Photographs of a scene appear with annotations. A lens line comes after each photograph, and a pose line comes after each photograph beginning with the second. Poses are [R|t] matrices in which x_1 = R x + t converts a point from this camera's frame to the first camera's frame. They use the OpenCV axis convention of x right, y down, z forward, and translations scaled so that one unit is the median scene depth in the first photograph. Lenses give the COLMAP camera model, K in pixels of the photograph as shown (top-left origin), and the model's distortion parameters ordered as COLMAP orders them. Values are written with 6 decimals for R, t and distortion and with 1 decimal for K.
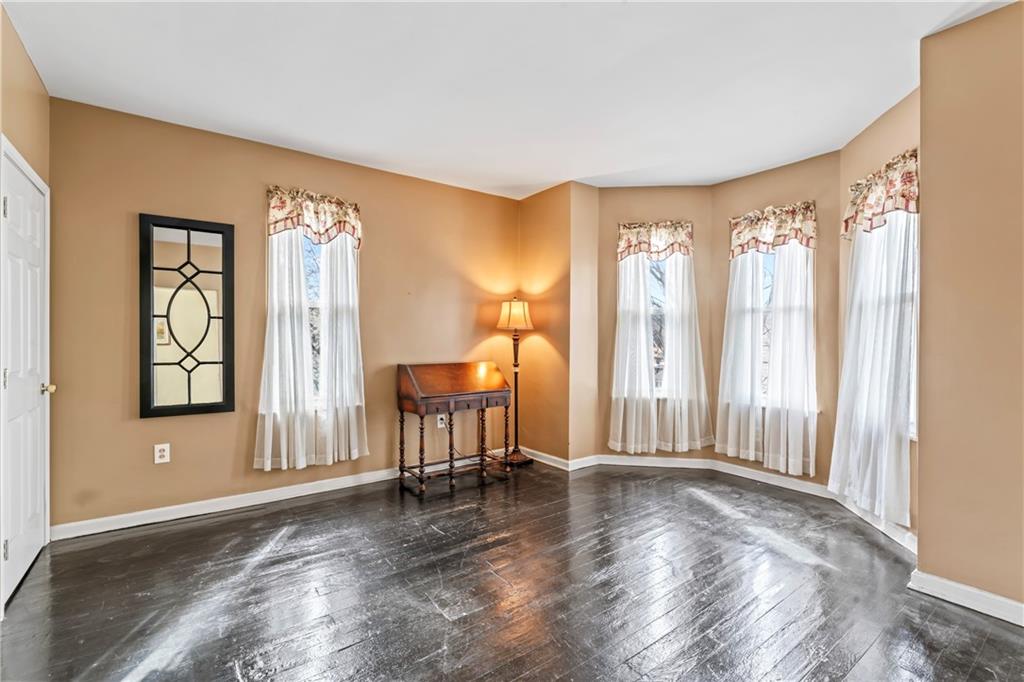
lens RADIAL K [[458.1, 0, 510.0], [0, 458.1, 343.3], [0, 0, 1]] dist [-0.000077, -0.000017]
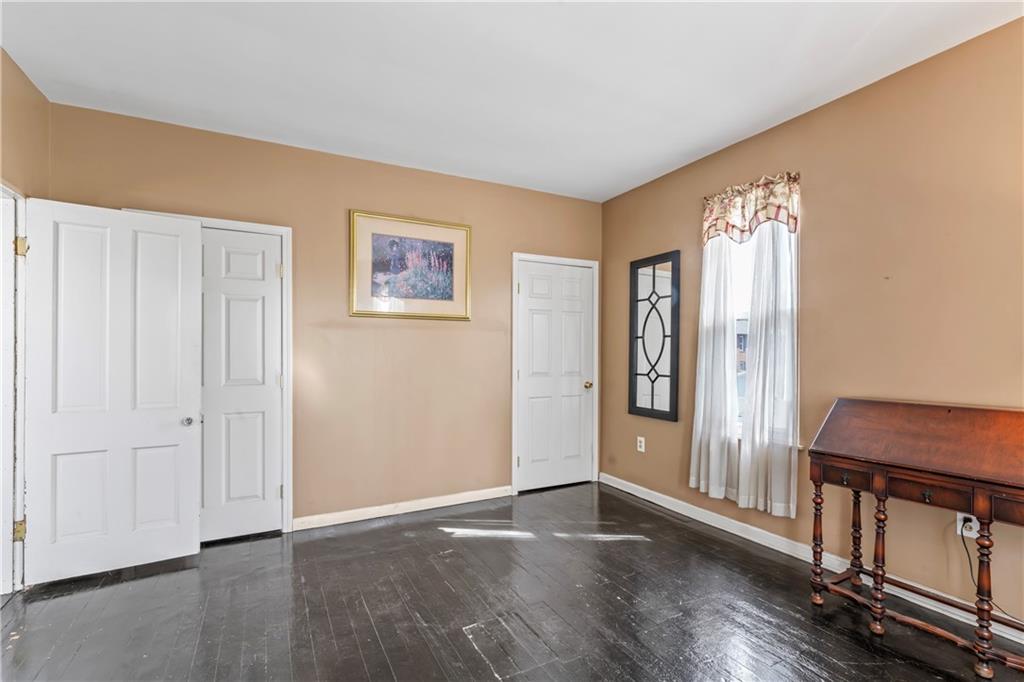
lens RADIAL K [[466.3, 0, 504.8], [0, 466.3, 353.1], [0, 0, 1]] dist [-0.001603, 0.000054]
pose [[-0.156180, -0.000846, -0.987728, 0.573939], [-0.009710, 0.999953, 0.000679, -0.011536], [0.987681, 0.009697, -0.156181, 0.803008]]
